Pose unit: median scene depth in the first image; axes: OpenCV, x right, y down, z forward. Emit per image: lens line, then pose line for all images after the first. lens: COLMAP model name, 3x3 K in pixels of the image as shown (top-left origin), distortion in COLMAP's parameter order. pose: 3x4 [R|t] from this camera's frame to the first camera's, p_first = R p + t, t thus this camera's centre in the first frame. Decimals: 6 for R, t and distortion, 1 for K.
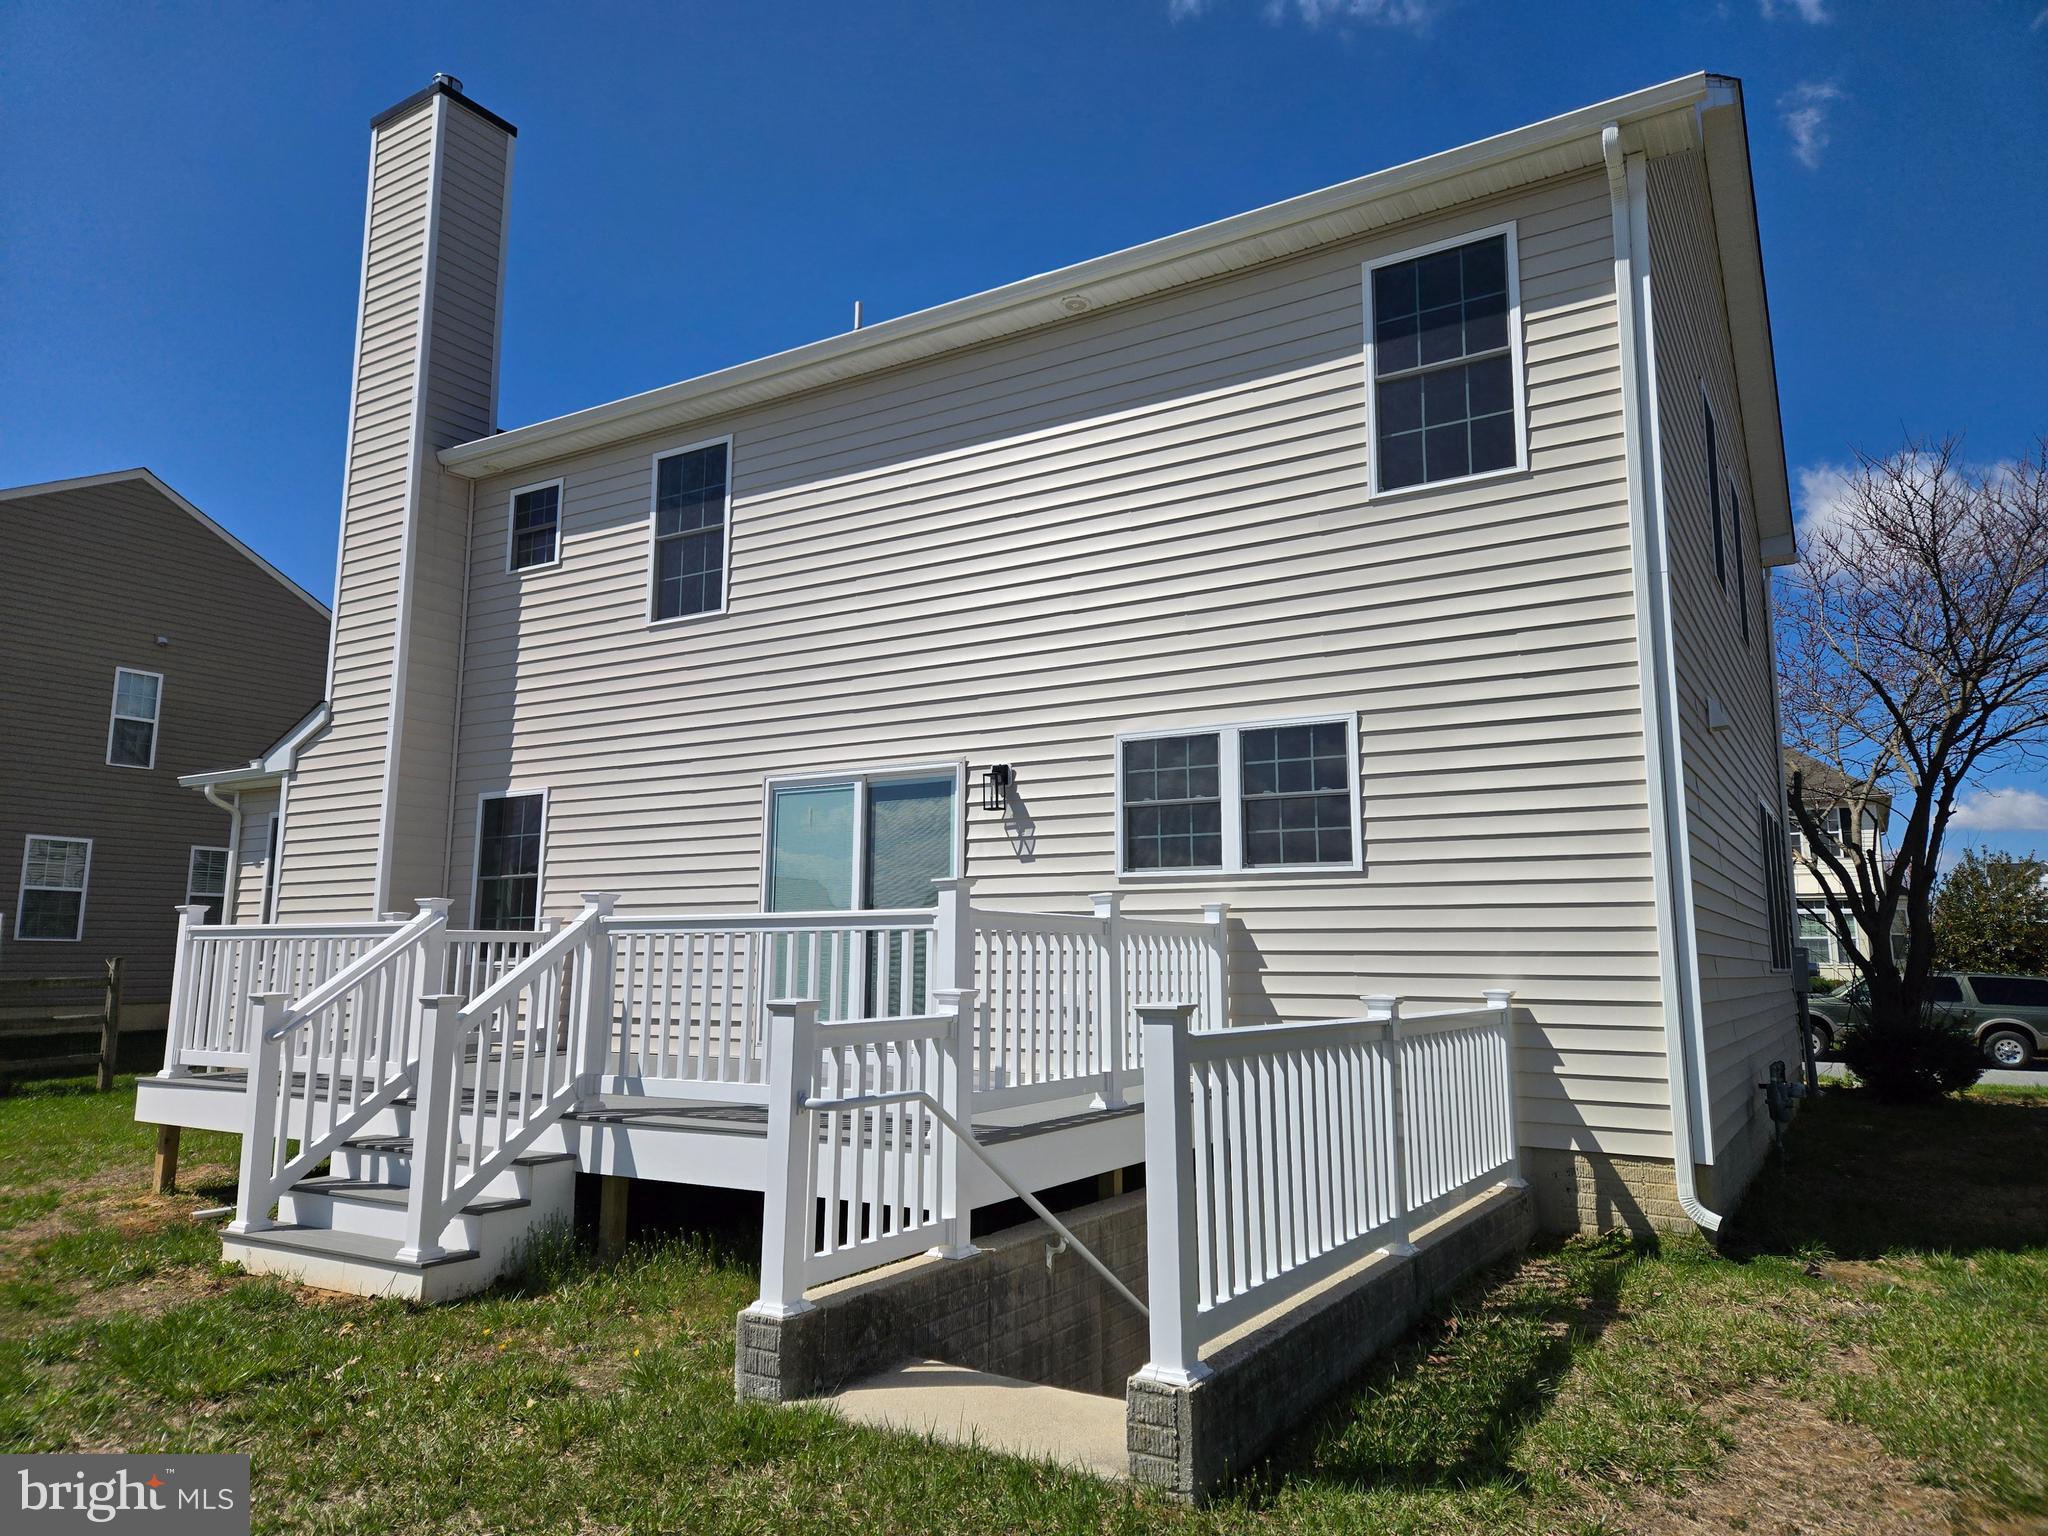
lens RADIAL K [[1356.8, 0, 1018.9], [0, 1356.8, 756.4], [0, 0, 1]] dist [0.079376, -0.067315]
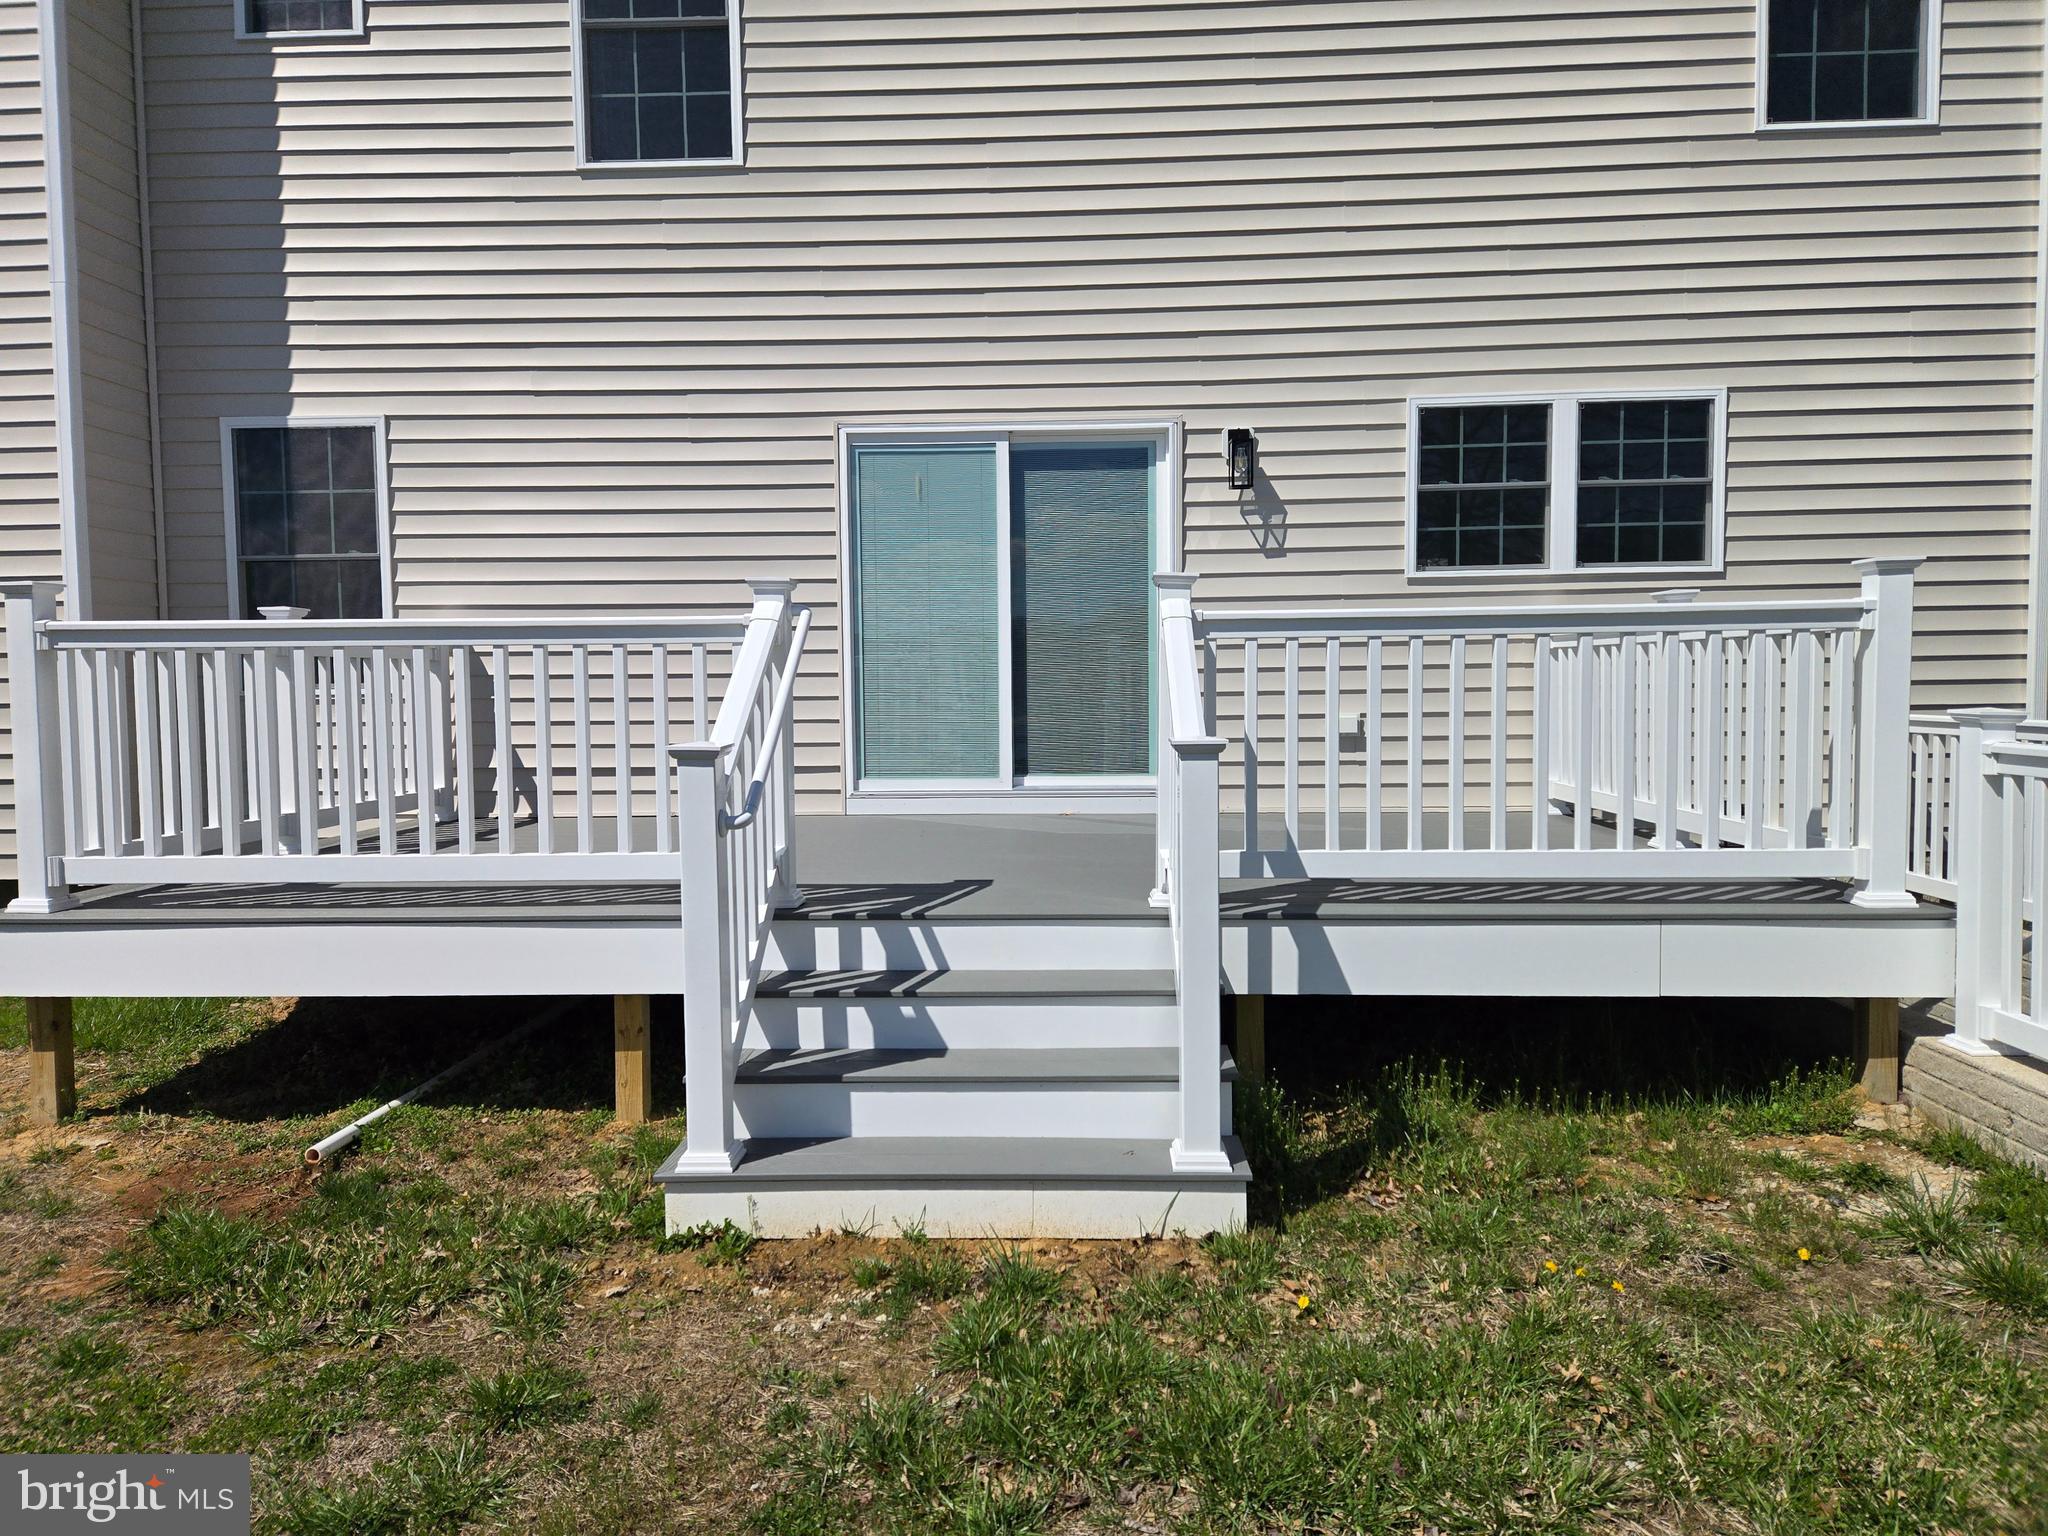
lens RADIAL K [[1356.8, 0, 1018.9], [0, 1356.8, 756.4], [0, 0, 1]] dist [0.079376, -0.067315]
pose [[0.875095, -0.036128, 0.482601, -0.506459], [-0.057911, 0.982227, 0.178538, 0.058096], [-0.480474, -0.184186, 0.857450, 0.366103]]
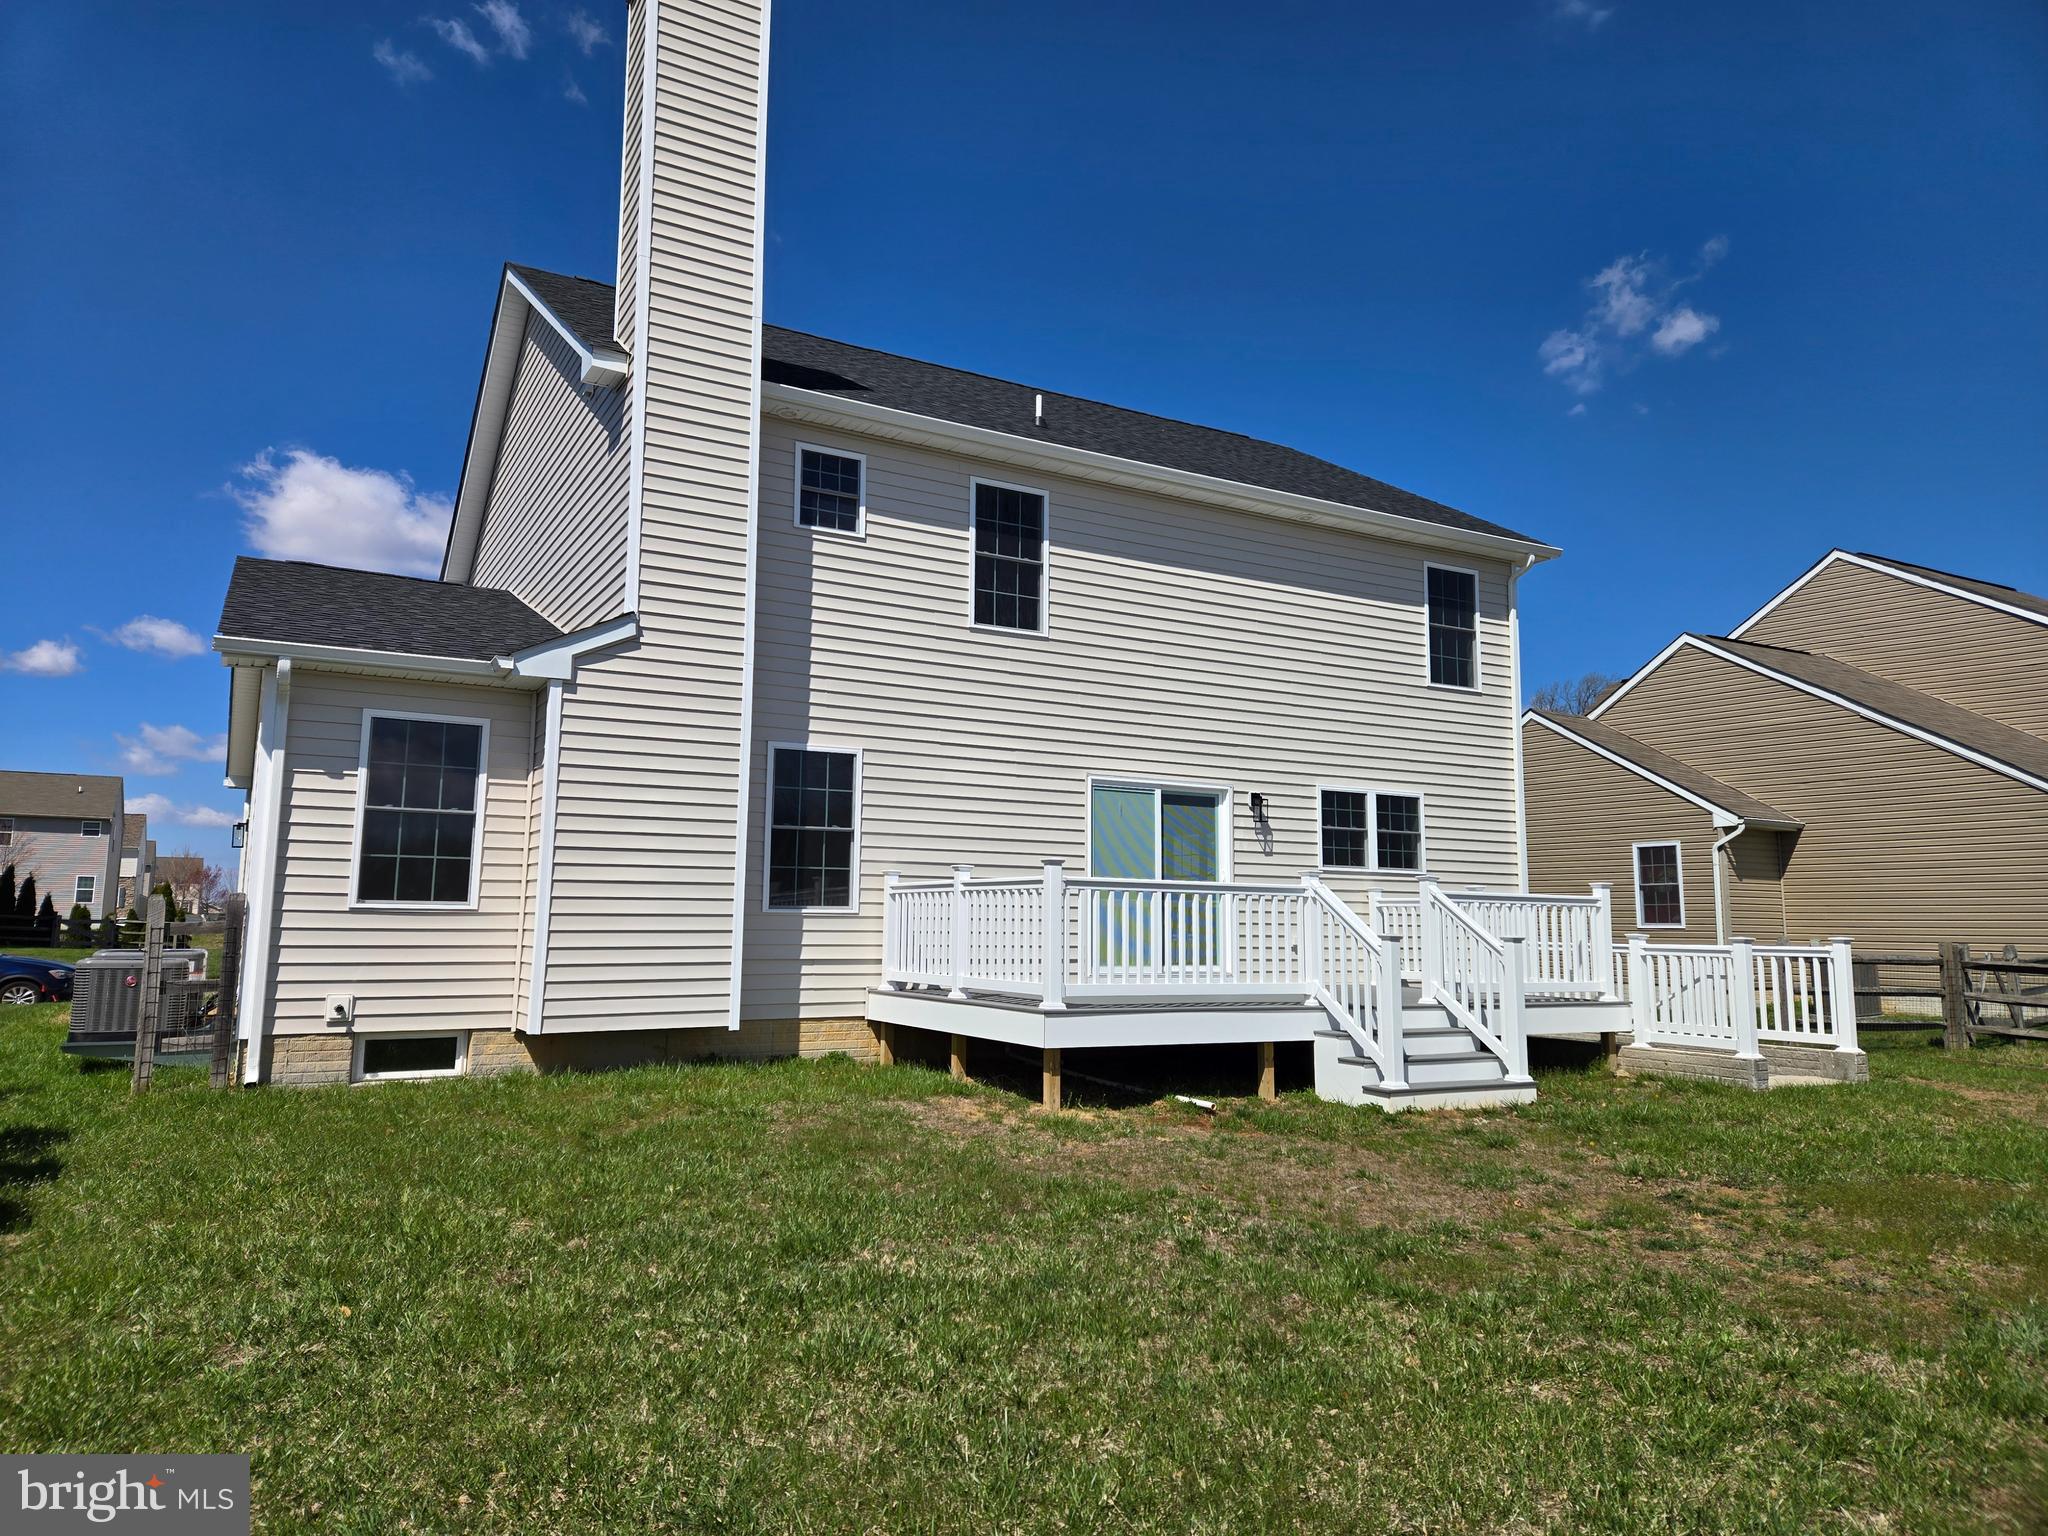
lens RADIAL K [[1356.8, 0, 1018.9], [0, 1356.8, 756.4], [0, 0, 1]] dist [0.079376, -0.067315]
pose [[0.487839, 0.111781, 0.865747, -1.523929], [-0.138728, 0.989091, -0.049535, 0.081206], [-0.861840, -0.095938, 0.498024, 0.461459]]
